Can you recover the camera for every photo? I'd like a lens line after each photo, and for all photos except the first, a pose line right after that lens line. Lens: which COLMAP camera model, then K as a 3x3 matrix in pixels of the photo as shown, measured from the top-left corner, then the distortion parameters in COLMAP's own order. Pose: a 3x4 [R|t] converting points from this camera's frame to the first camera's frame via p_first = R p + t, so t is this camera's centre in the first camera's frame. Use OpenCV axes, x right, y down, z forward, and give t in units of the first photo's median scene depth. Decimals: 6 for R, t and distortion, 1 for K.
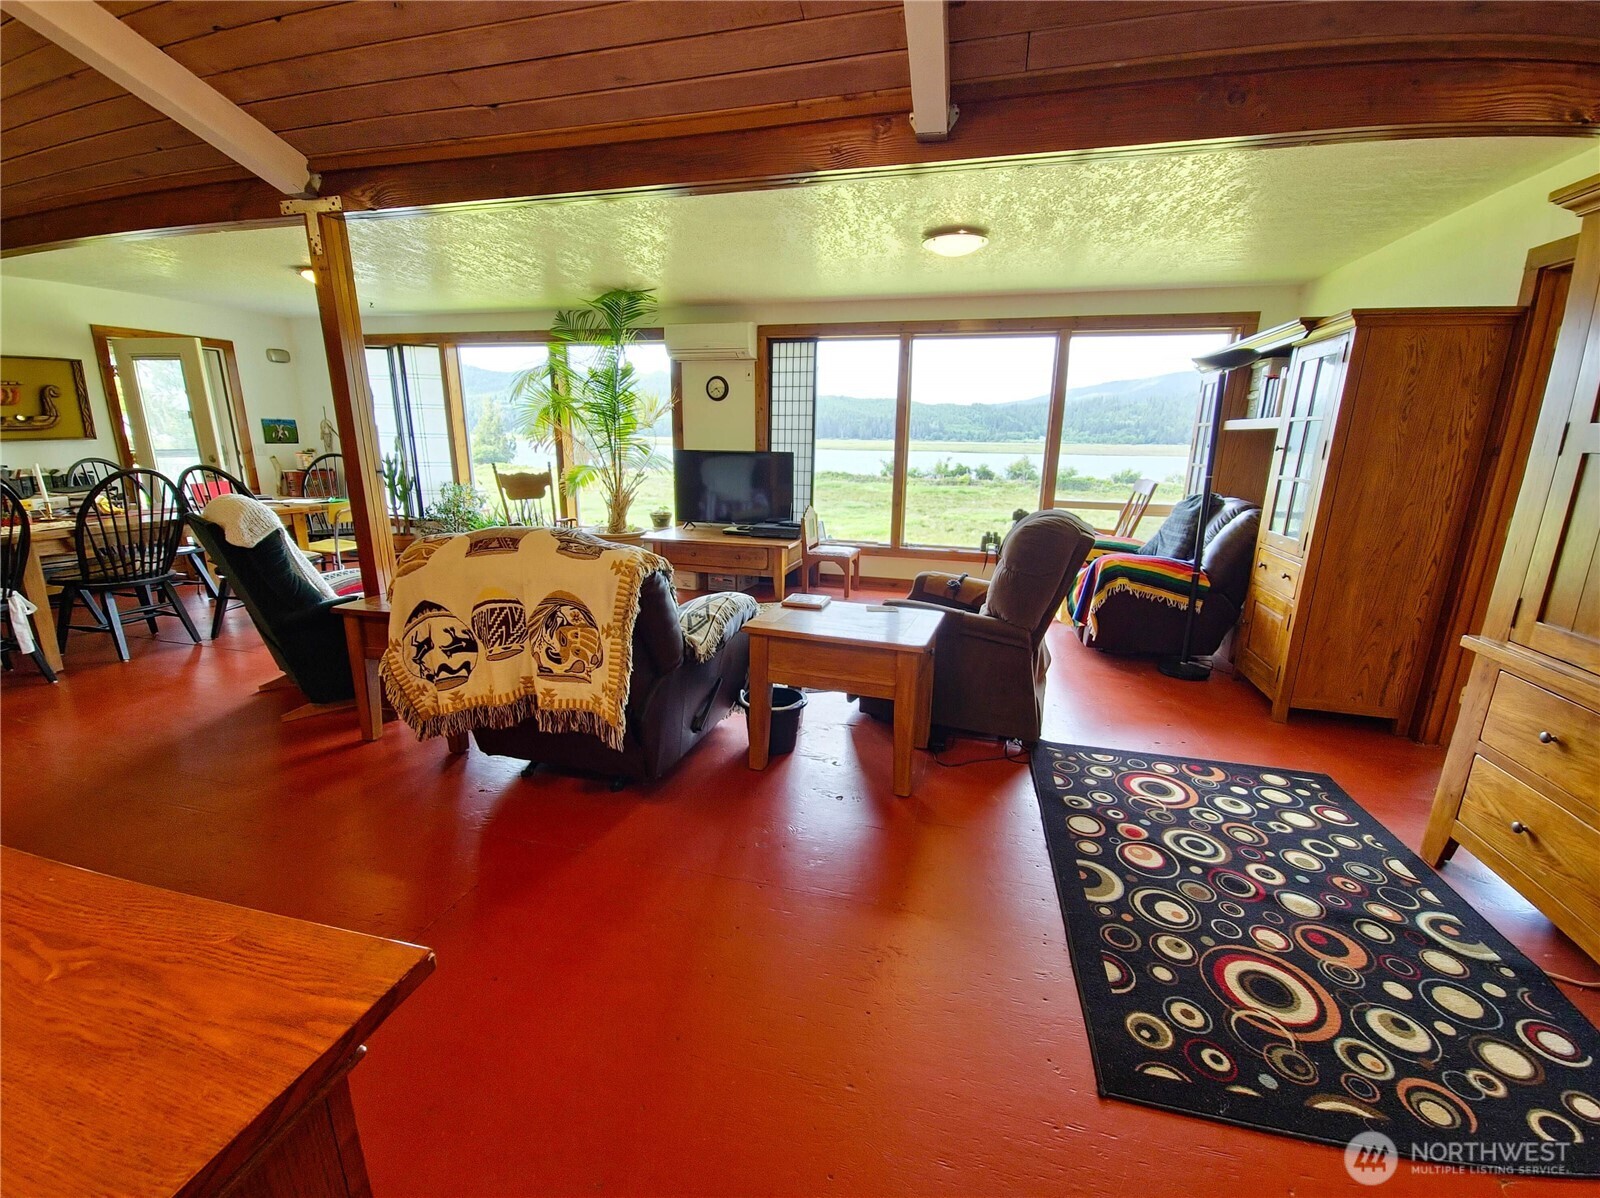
lens RADIAL K [[666.3, 0, 809.3], [0, 666.3, 600.2], [0, 0, 1]] dist [-0.000504, -0.000416]
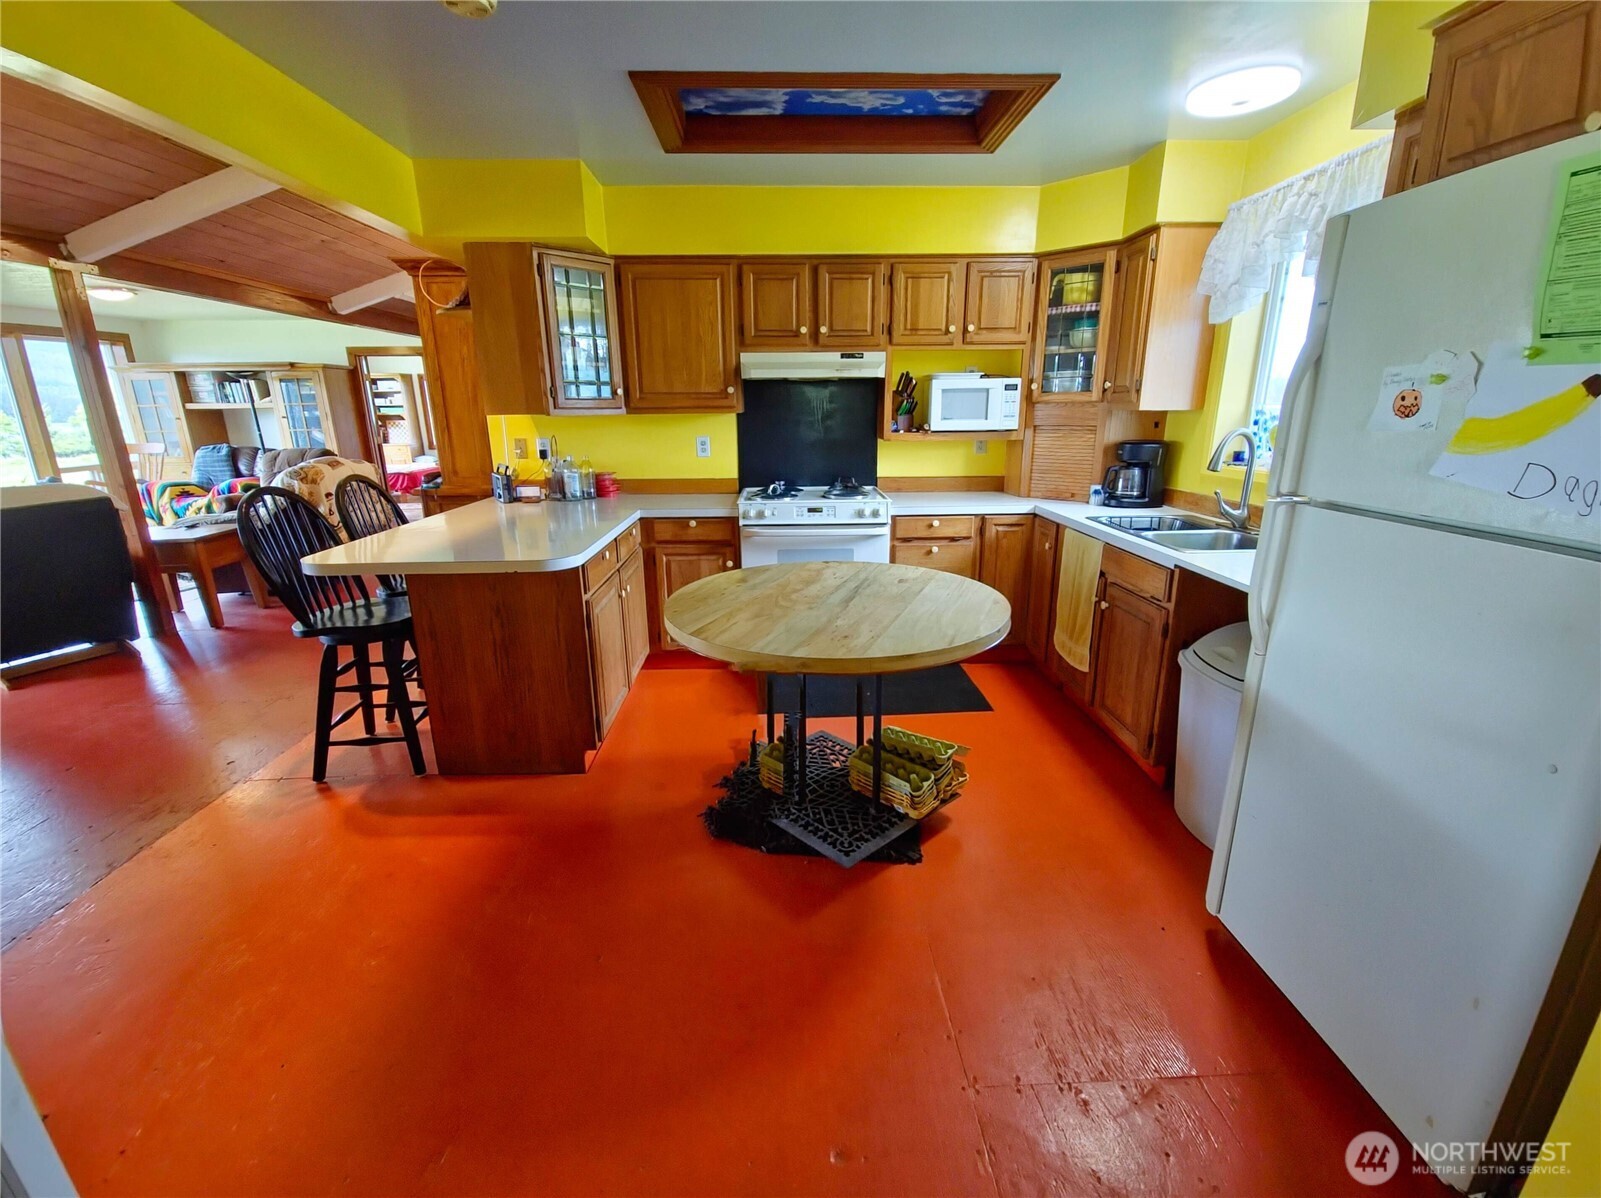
lens RADIAL K [[680.0, 0, 800.5], [0, 680.0, 599.0], [0, 0, 1]] dist [0.000947, -0.000167]
pose [[-0.287786, -0.273807, 0.917719, -3.028781], [0.238801, 0.907475, 0.345636, -0.077505], [-0.927444, 0.318621, -0.195773, 0.068933]]
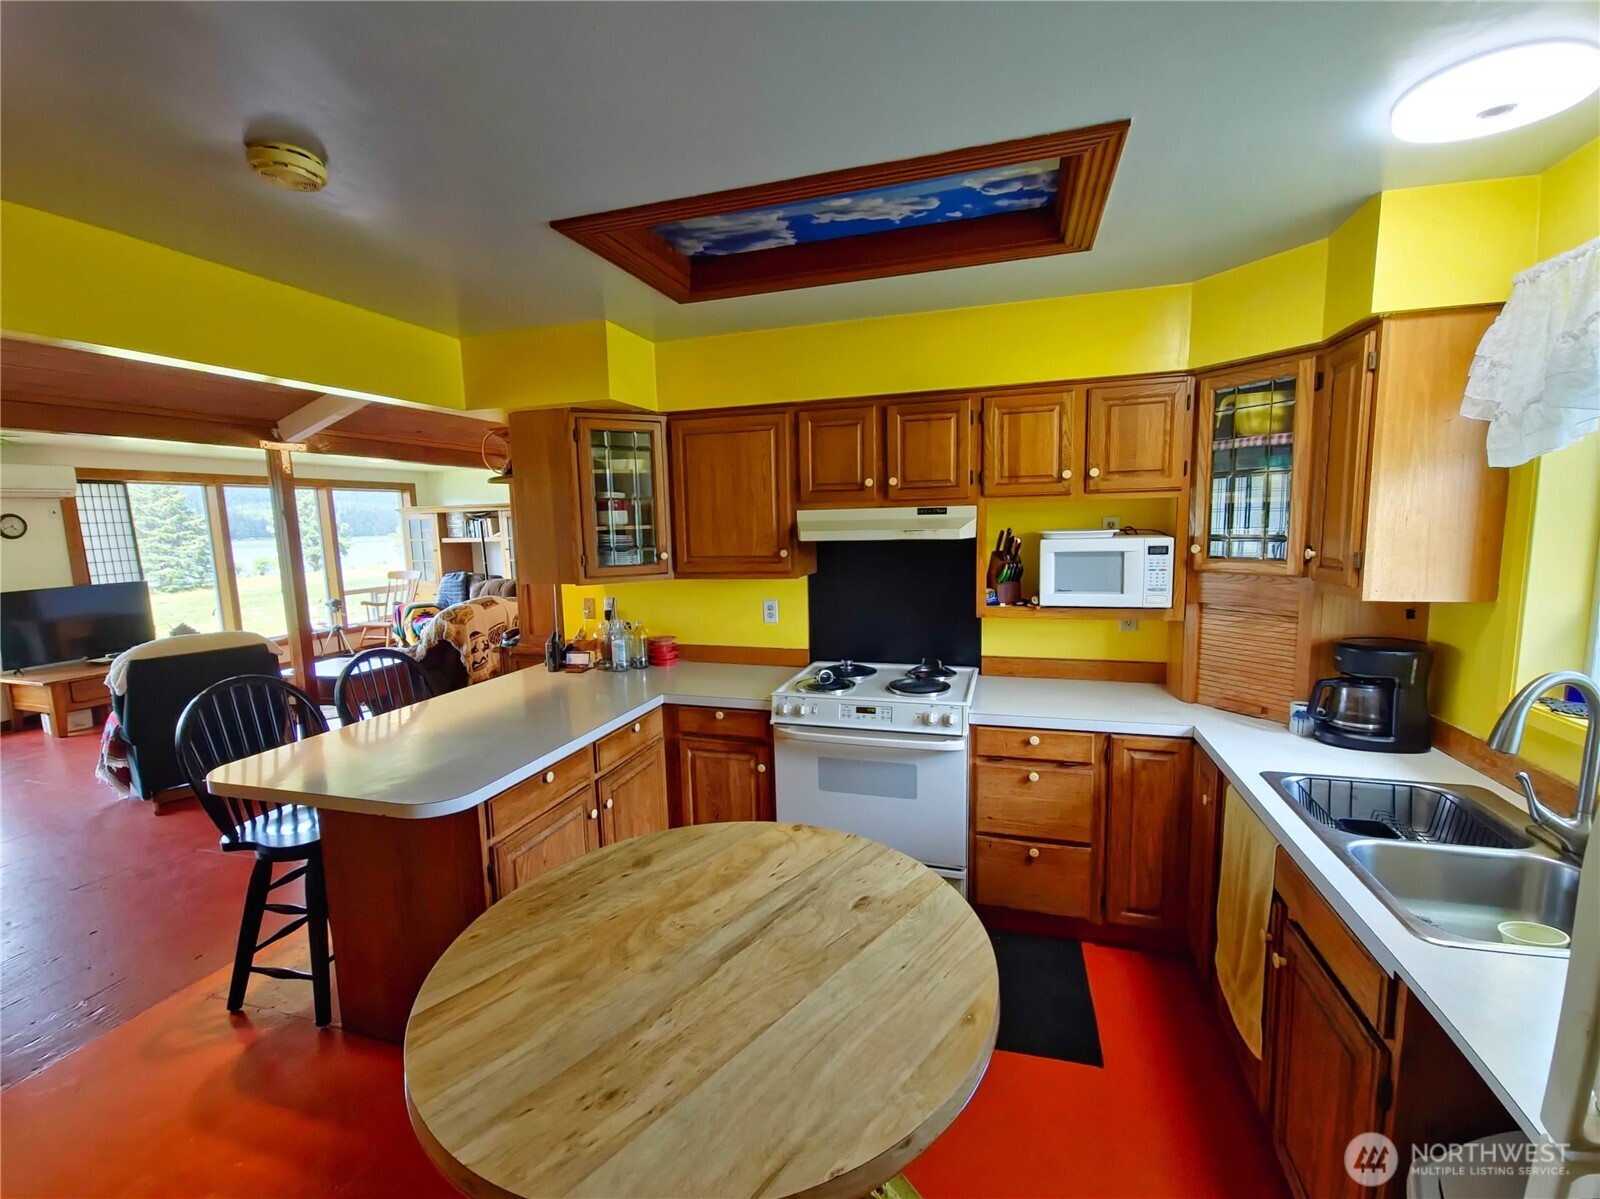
lens RADIAL K [[672.9, 0, 806.1], [0, 672.9, 602.0], [0, 0, 1]] dist [-0.002802, -0.000293]
pose [[0.036662, -0.140188, 0.989446, -2.716958], [0.269583, 0.954792, 0.125290, -0.073585], [-0.962279, 0.262144, 0.072797, -0.341755]]
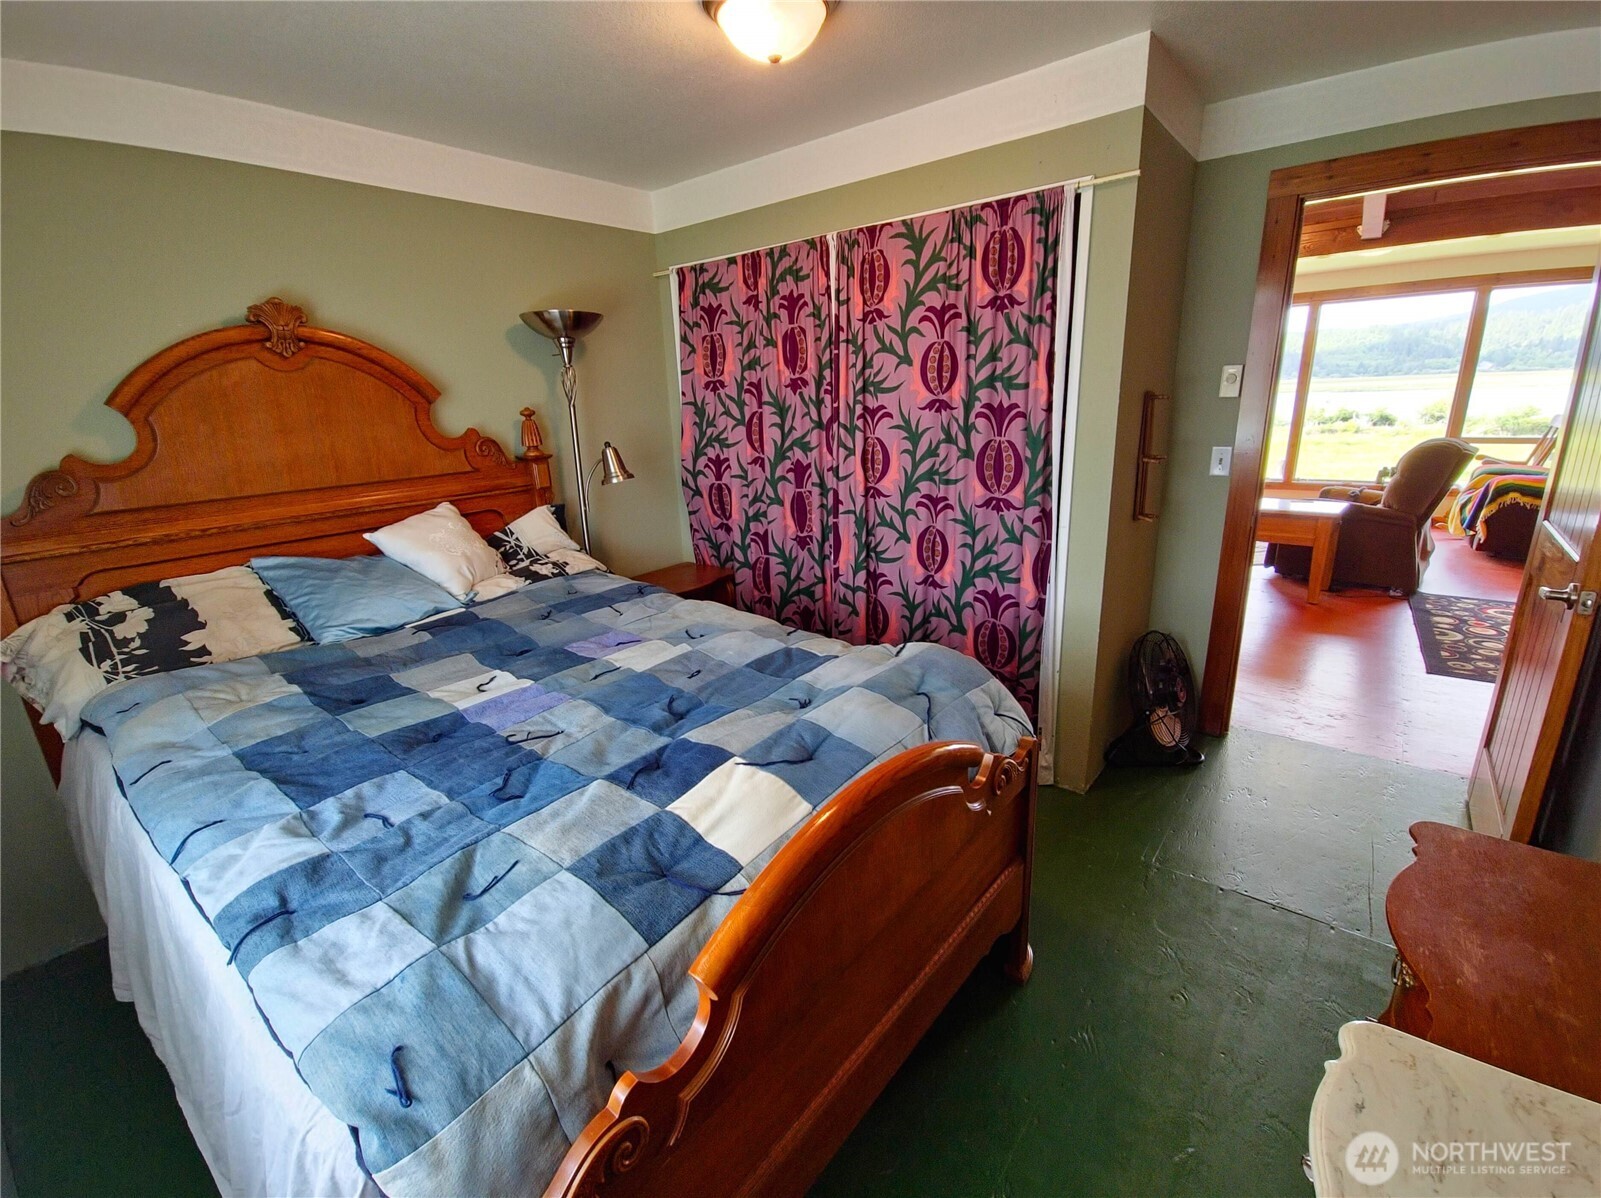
lens RADIAL K [[705.5, 0, 807.6], [0, 705.5, 605.9], [0, 0, 1]] dist [-0.000734, -0.000040]
pose [[0.915233, 0.063177, -0.397942, -0.360803], [-0.042131, 0.997222, 0.061421, 0.260908], [0.400717, -0.039449, 0.915352, -1.305337]]
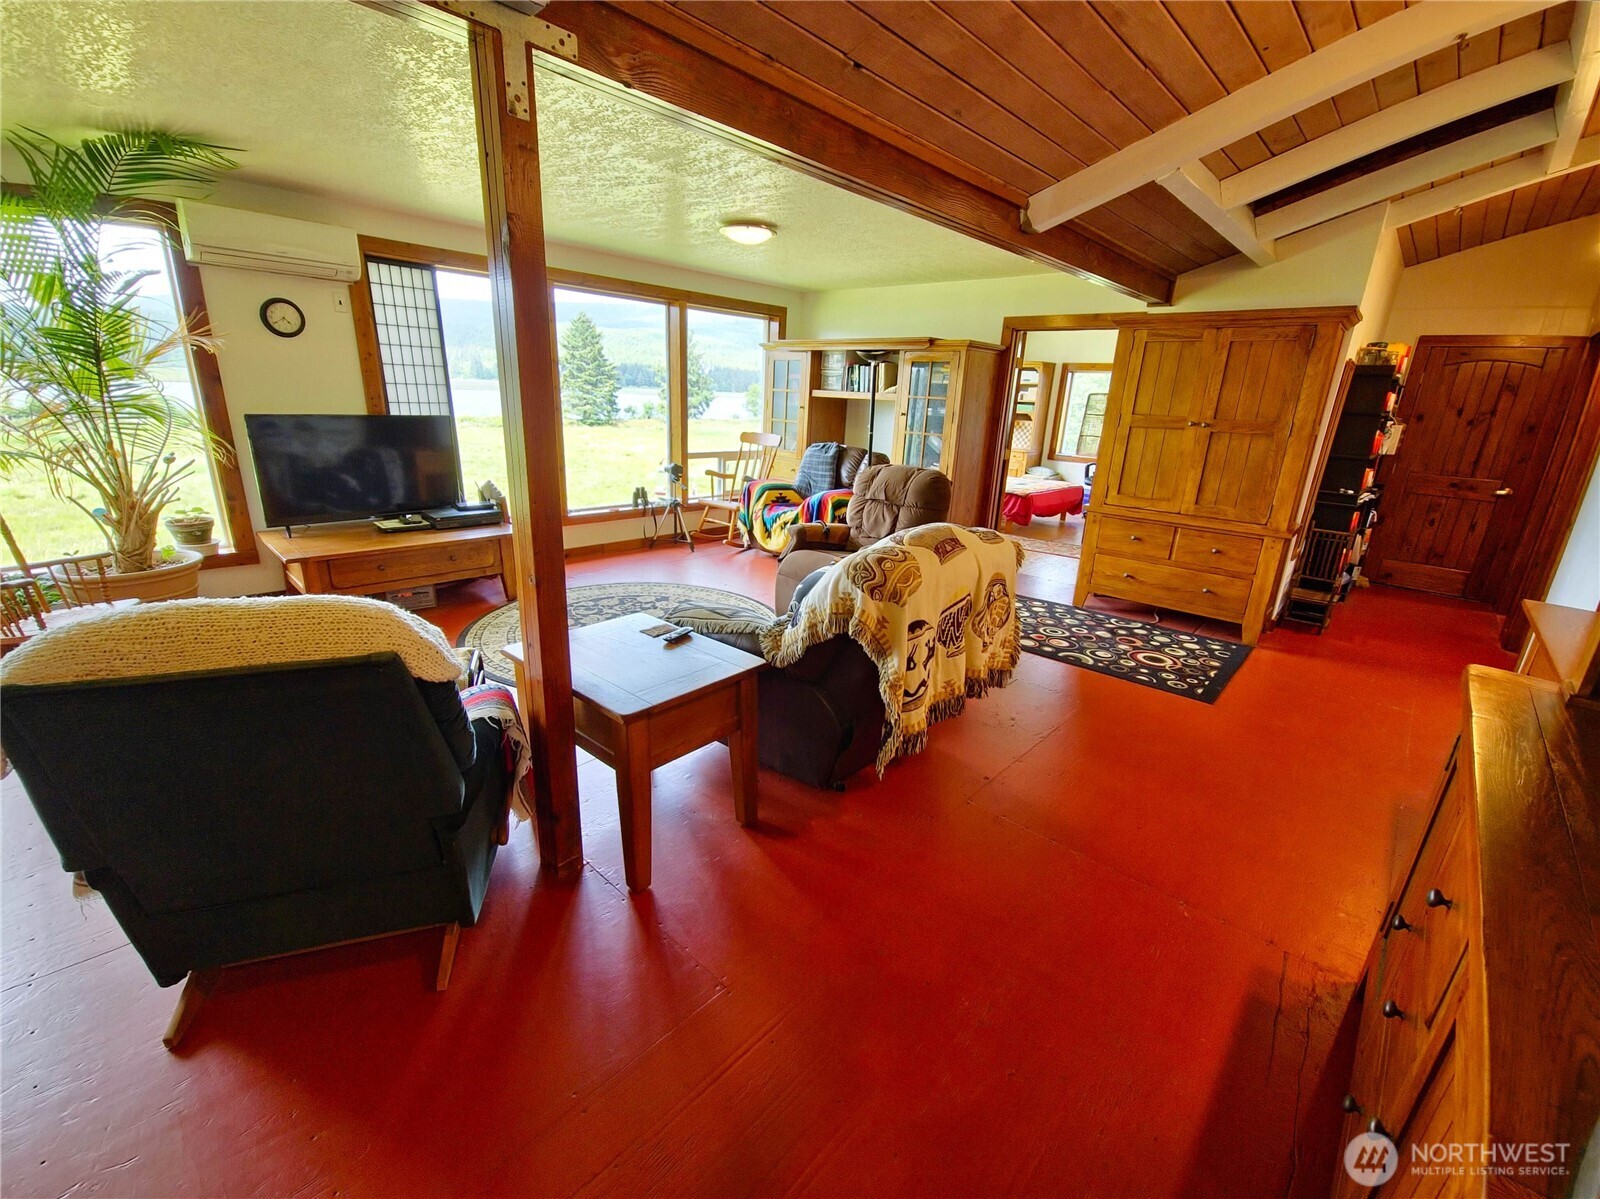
lens RADIAL K [[666.3, 0, 809.3], [0, 666.3, 600.7], [0, 0, 1]] dist [-0.000504, -0.000416]
pose [[0.475786, -0.258412, 0.840744, -1.336034], [0.174638, 0.964592, 0.197648, -0.224722], [-0.862049, 0.052787, 0.504068, 0.602004]]
